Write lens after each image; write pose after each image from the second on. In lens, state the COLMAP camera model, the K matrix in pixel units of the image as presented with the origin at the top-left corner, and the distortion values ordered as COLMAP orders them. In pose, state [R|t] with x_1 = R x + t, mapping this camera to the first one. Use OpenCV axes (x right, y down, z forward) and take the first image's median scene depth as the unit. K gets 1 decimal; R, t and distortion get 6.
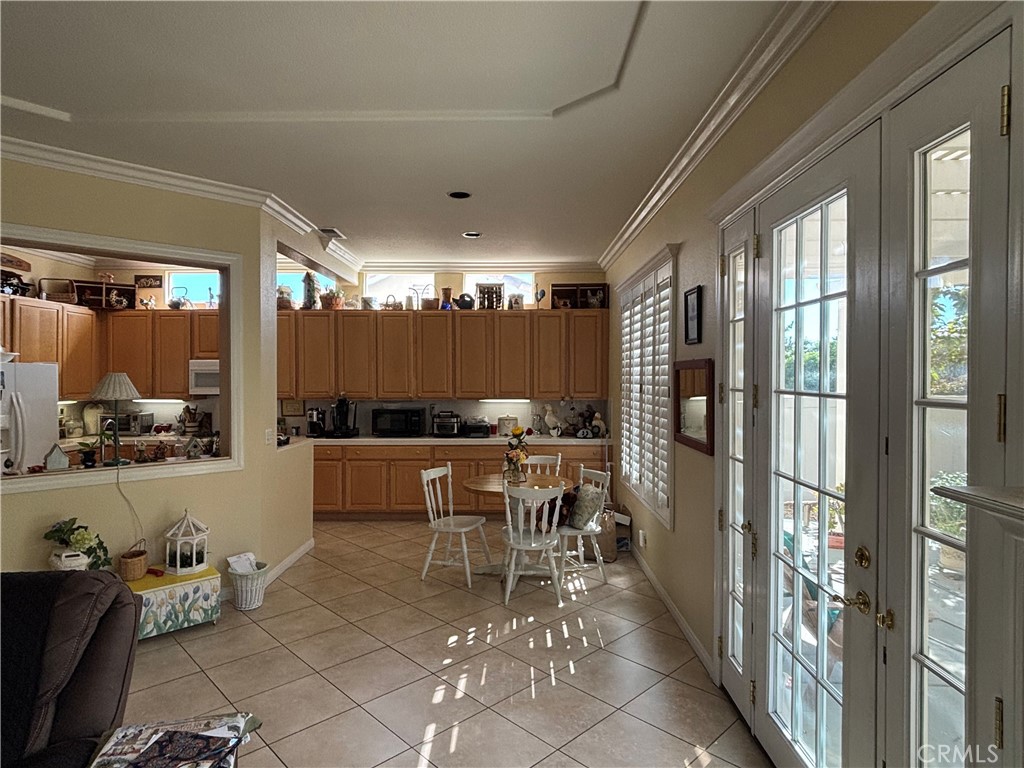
lens RADIAL K [[582.4, 0, 506.0], [0, 582.4, 382.1], [0, 0, 1]] dist [0.002835, -0.001220]
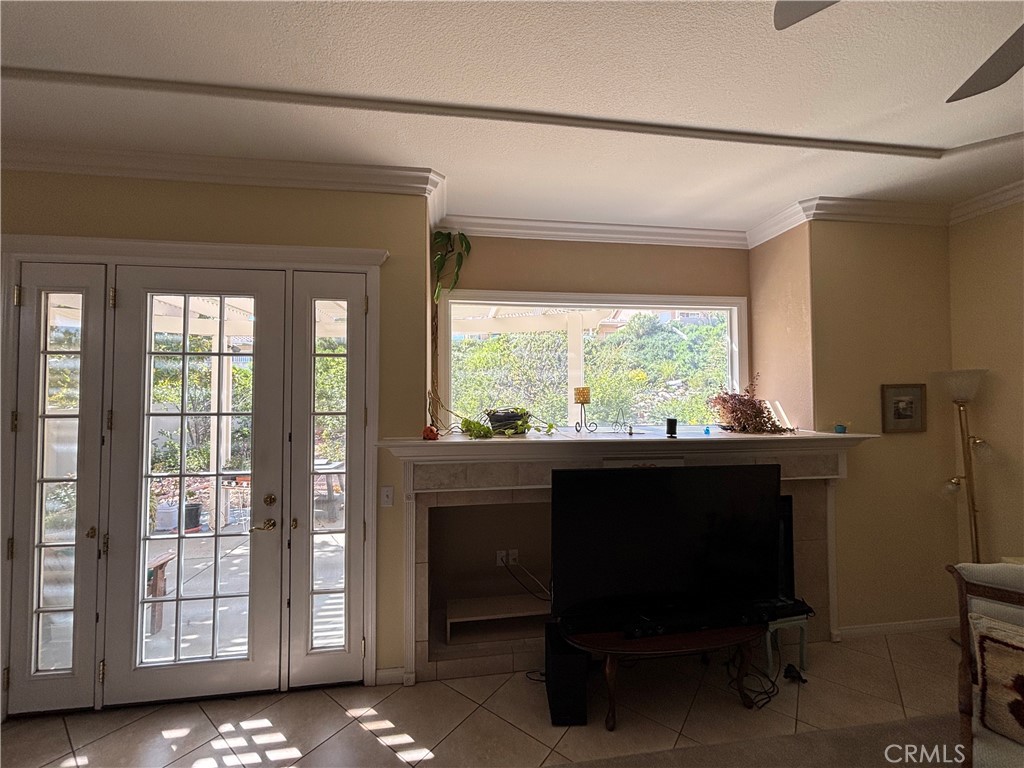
lens RADIAL K [[412.2, 0, 510.8], [0, 412.2, 377.5], [0, 0, 1]] dist [0.002993, 0.000173]
pose [[-0.163036, 0.025598, 0.986288, -0.371129], [0.012852, 0.999634, -0.023820, -0.022034], [-0.986536, 0.008792, -0.163305, 0.207617]]
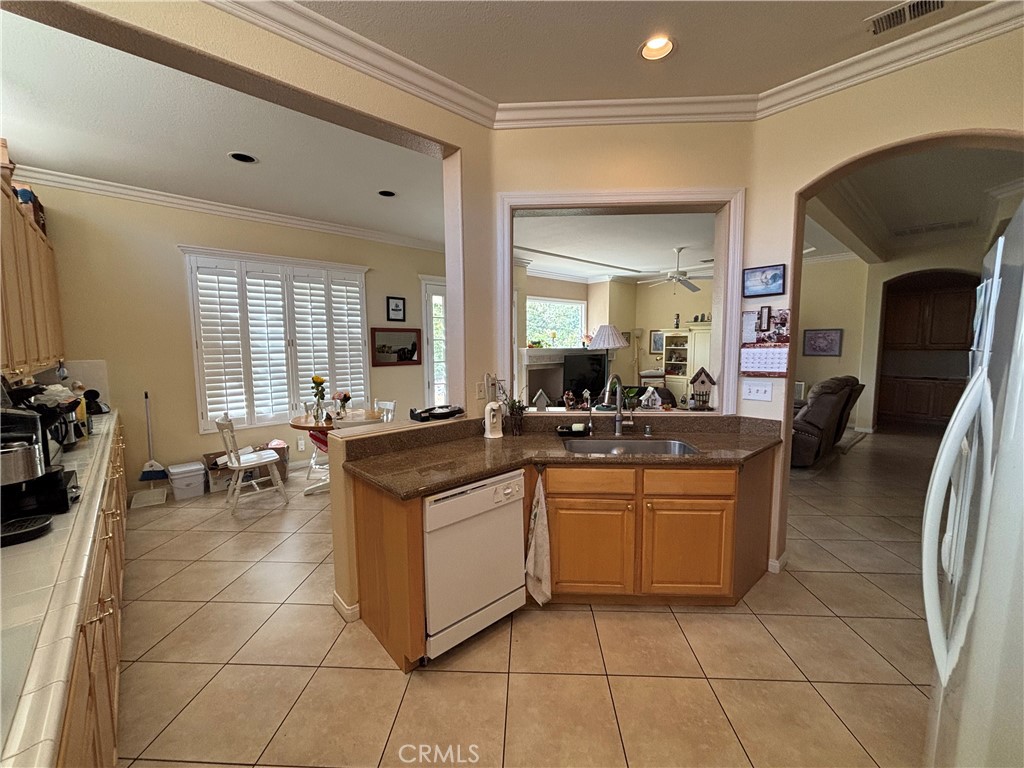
lens RADIAL K [[412.2, 0, 516.2], [0, 412.2, 379.8], [0, 0, 1]] dist [0.002993, 0.000173]
pose [[-0.703914, -0.070310, 0.706797, -1.071728], [0.007455, 0.994302, 0.106334, -0.003319], [-0.710247, 0.080119, -0.699379, 1.642693]]
